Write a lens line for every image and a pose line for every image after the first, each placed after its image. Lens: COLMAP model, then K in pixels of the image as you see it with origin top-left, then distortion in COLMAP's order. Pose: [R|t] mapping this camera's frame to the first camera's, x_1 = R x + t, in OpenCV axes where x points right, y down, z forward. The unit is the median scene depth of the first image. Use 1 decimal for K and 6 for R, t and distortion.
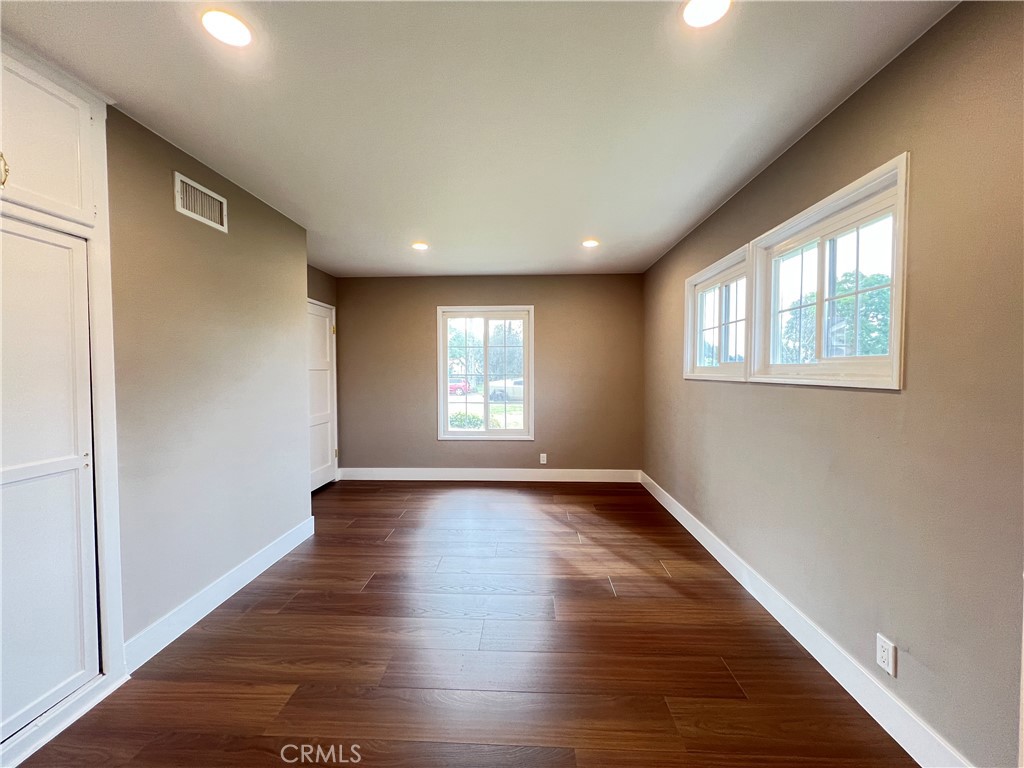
lens RADIAL K [[408.7, 0, 512.6], [0, 408.7, 382.6], [0, 0, 1]] dist [0.001436, -0.000805]
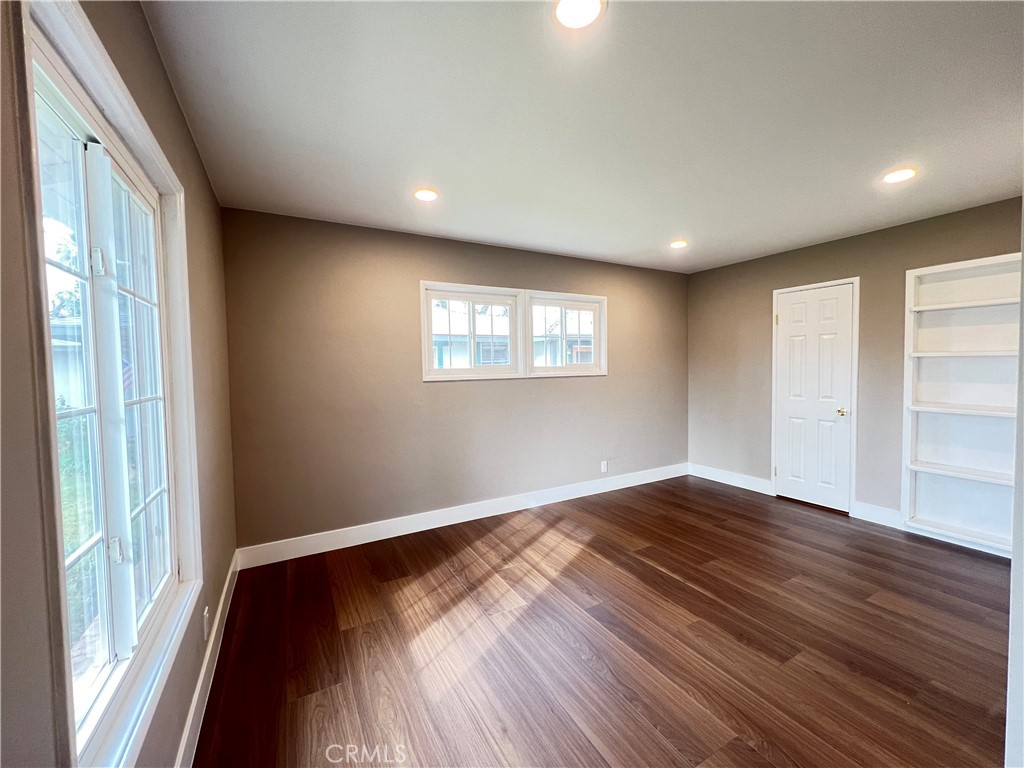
lens RADIAL K [[408.7, 0, 516.2], [0, 408.7, 386.1], [0, 0, 1]] dist [0.001436, -0.000805]
pose [[-0.526324, -0.034511, 0.849583, -0.489453], [0.041523, 0.996941, 0.066220, -0.048490], [-0.849270, 0.070130, -0.523281, 1.242257]]
